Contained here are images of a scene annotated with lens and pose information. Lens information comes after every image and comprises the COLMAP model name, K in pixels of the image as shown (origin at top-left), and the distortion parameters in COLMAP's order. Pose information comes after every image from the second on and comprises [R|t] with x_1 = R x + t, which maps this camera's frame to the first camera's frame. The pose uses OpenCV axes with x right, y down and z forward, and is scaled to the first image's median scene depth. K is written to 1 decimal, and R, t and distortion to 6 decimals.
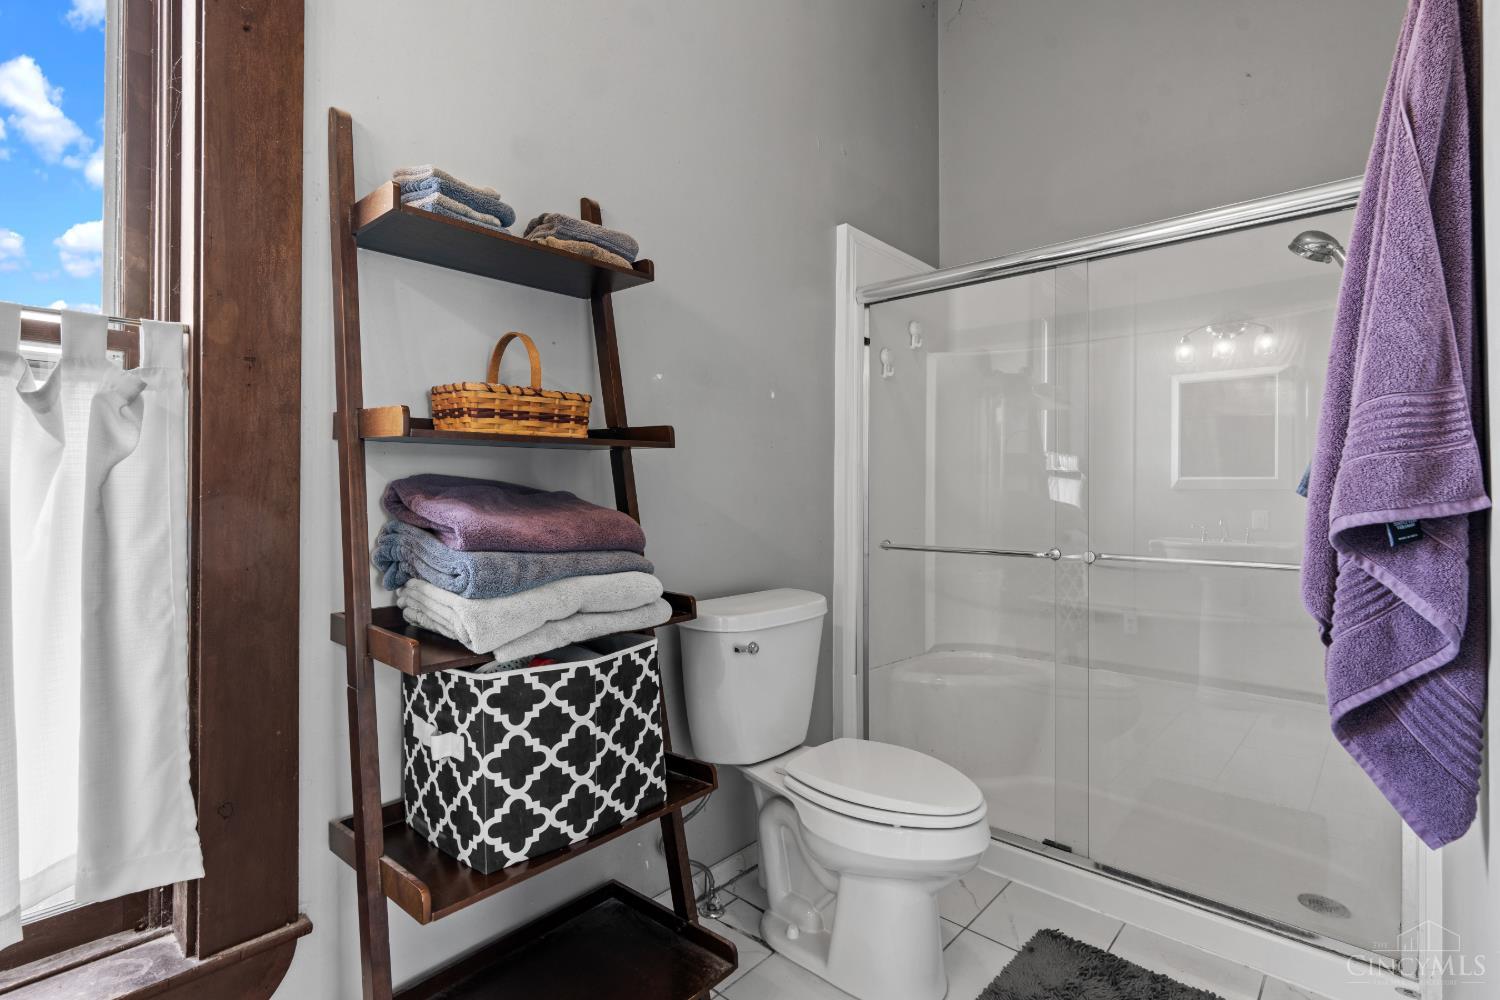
lens RADIAL K [[704.2, 0, 755.7], [0, 704.2, 492.4], [0, 0, 1]] dist [-0.002002, -0.000533]
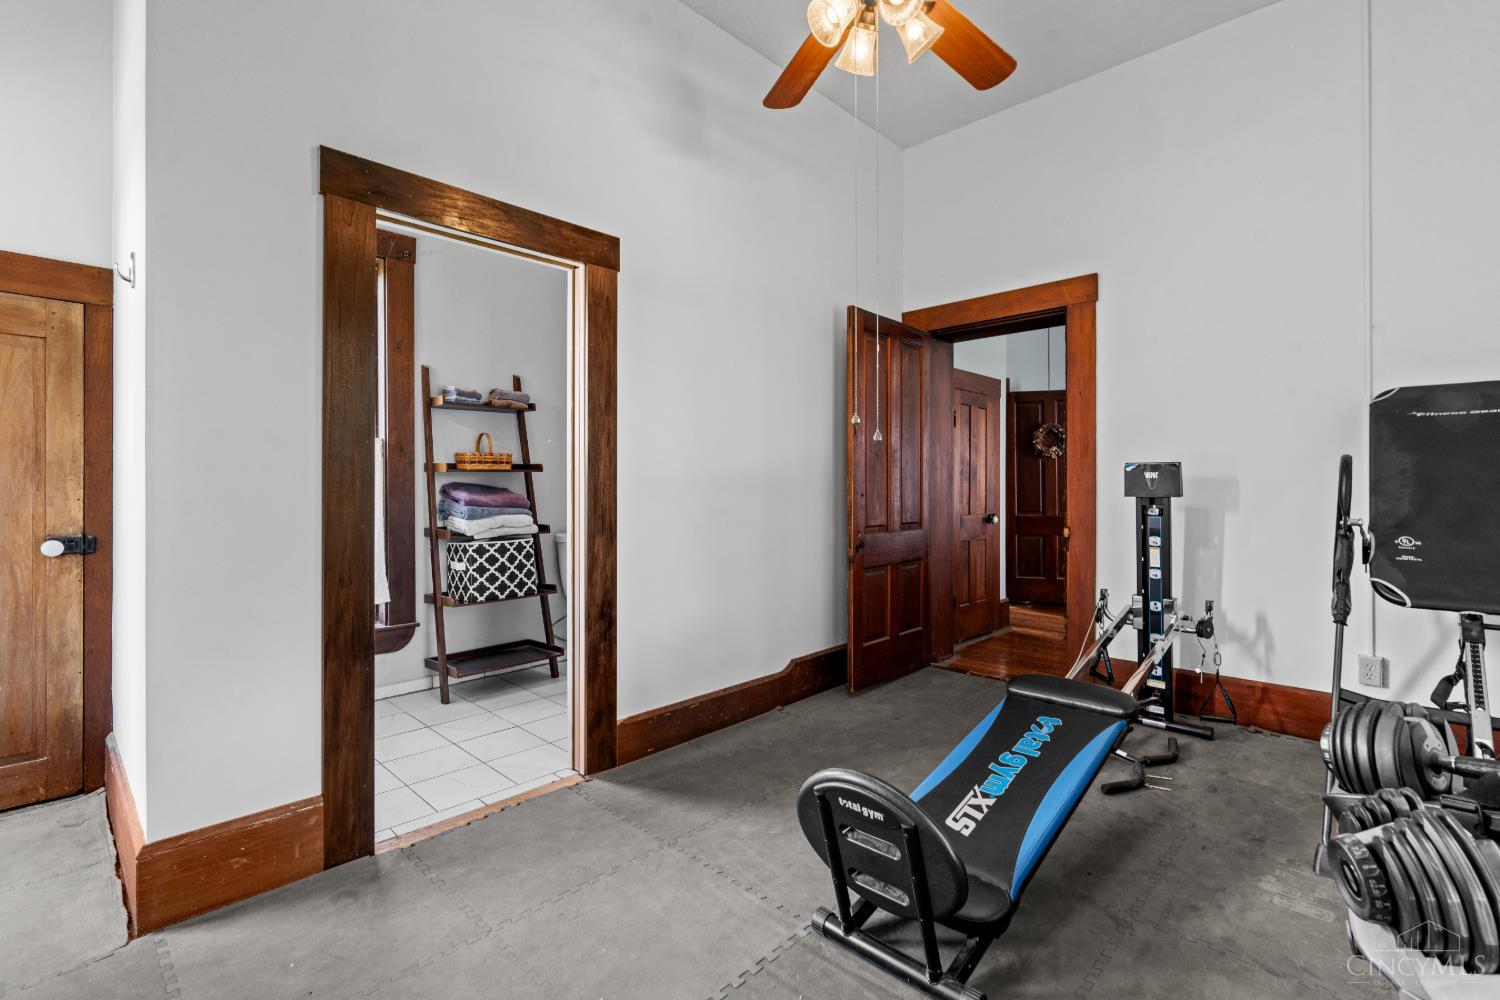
lens RADIAL K [[680.5, 0, 759.3], [0, 680.5, 495.1], [0, 0, 1]] dist [-0.004240, -0.000275]
pose [[0.999010, -0.008382, -0.043682, 1.020806], [0.008645, 0.999946, 0.005840, 0.023856], [0.043631, -0.006211, 0.999028, -1.961691]]
